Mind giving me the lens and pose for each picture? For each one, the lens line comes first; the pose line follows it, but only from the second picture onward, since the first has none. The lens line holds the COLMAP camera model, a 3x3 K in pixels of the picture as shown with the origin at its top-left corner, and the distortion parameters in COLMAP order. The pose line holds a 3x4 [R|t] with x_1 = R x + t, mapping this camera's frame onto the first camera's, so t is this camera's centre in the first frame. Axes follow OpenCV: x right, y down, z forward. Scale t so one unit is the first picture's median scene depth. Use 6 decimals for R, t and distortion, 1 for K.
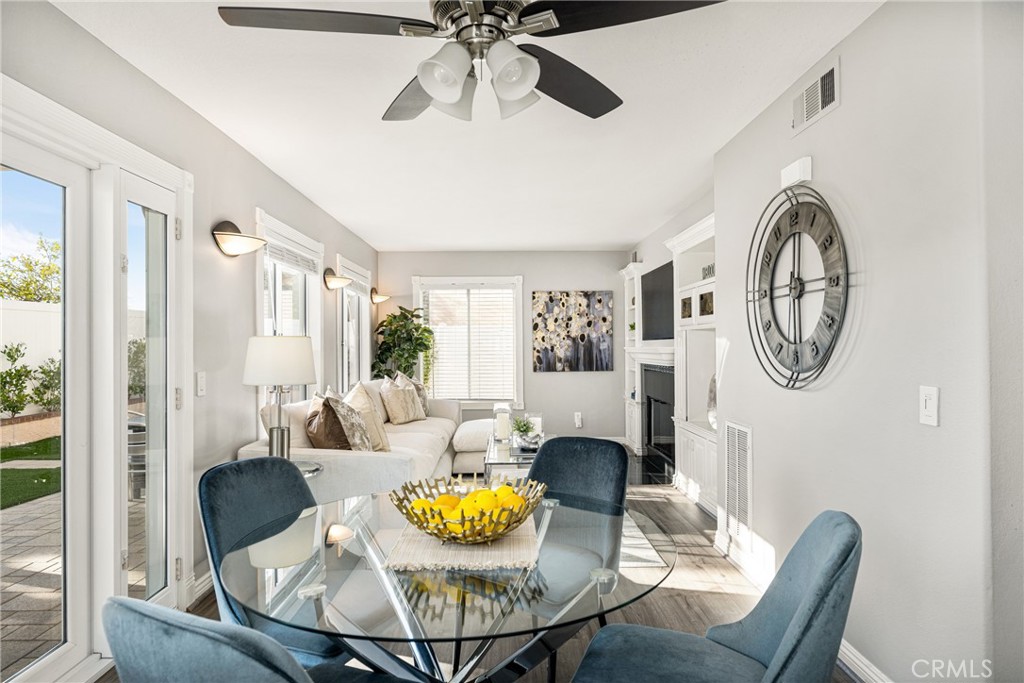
lens RADIAL K [[595.0, 0, 512.0], [0, 595.0, 341.5], [0, 0, 1]] dist [-0.000058, -0.000396]
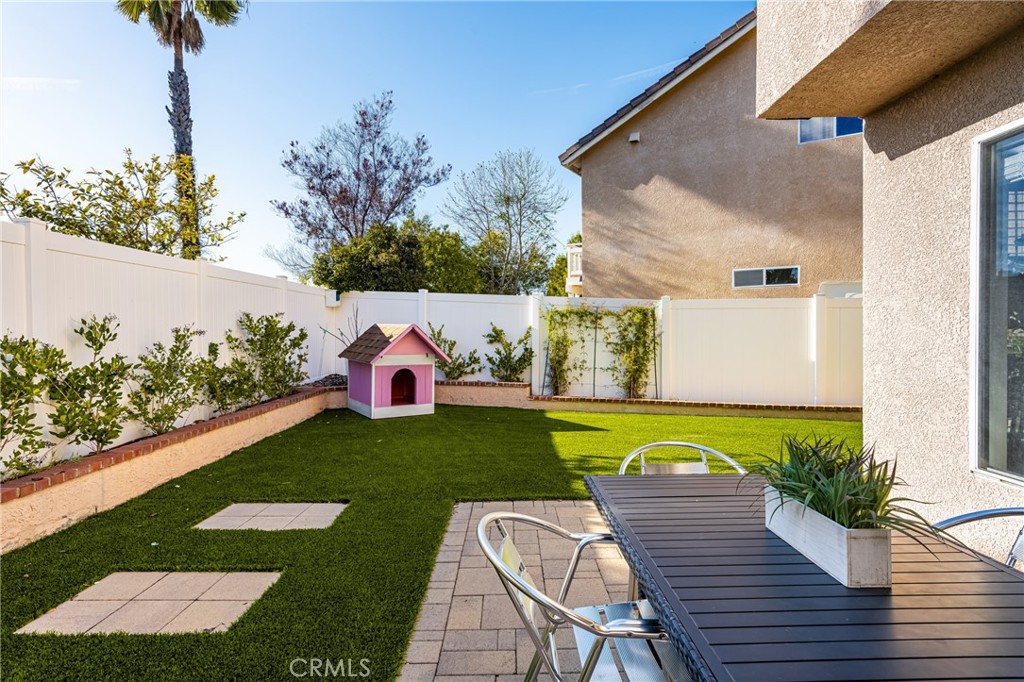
lens RADIAL K [[514.4, 0, 515.0], [0, 514.4, 342.3], [0, 0, 1]] dist [-0.000910, -0.000218]
pose [[0.999977, 0.001213, 0.006685, -0.519576], [-0.001386, 0.999665, 0.025840, 0.016914], [-0.006651, -0.025849, 0.999644, 0.595916]]
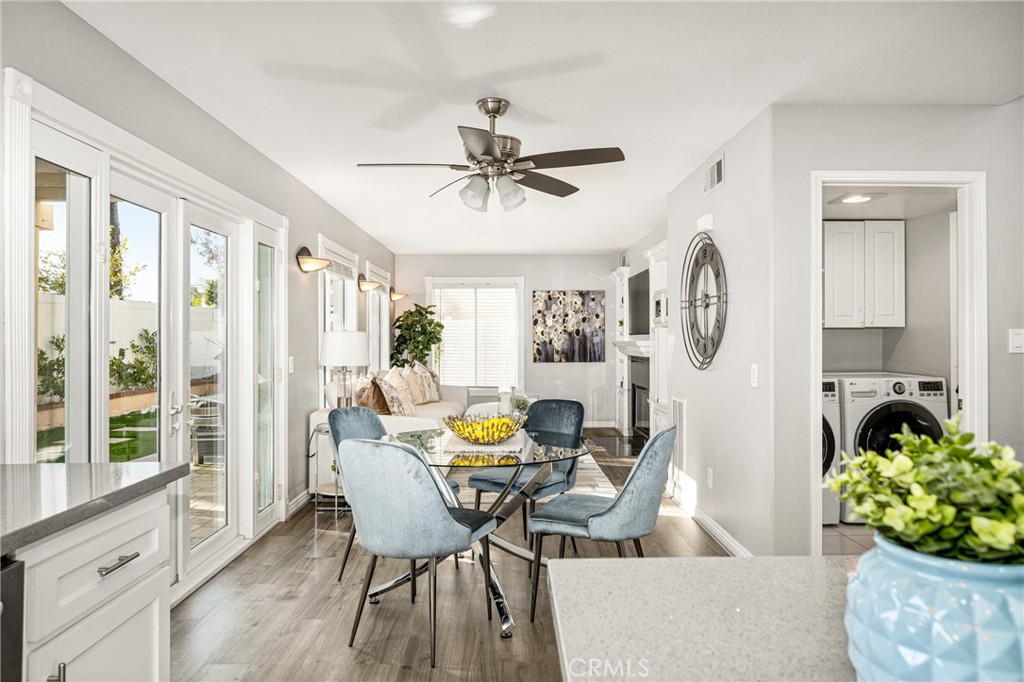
lens RADIAL K [[648.1, 0, 513.3], [0, 648.1, 337.1], [0, 0, 1]] dist [0.001005, 0.000106]
pose [[0.999963, 0.005765, -0.006432, 0.005575], [-0.005738, 0.999975, 0.004198, -0.001745], [0.006456, -0.004161, 0.999971, -0.217113]]
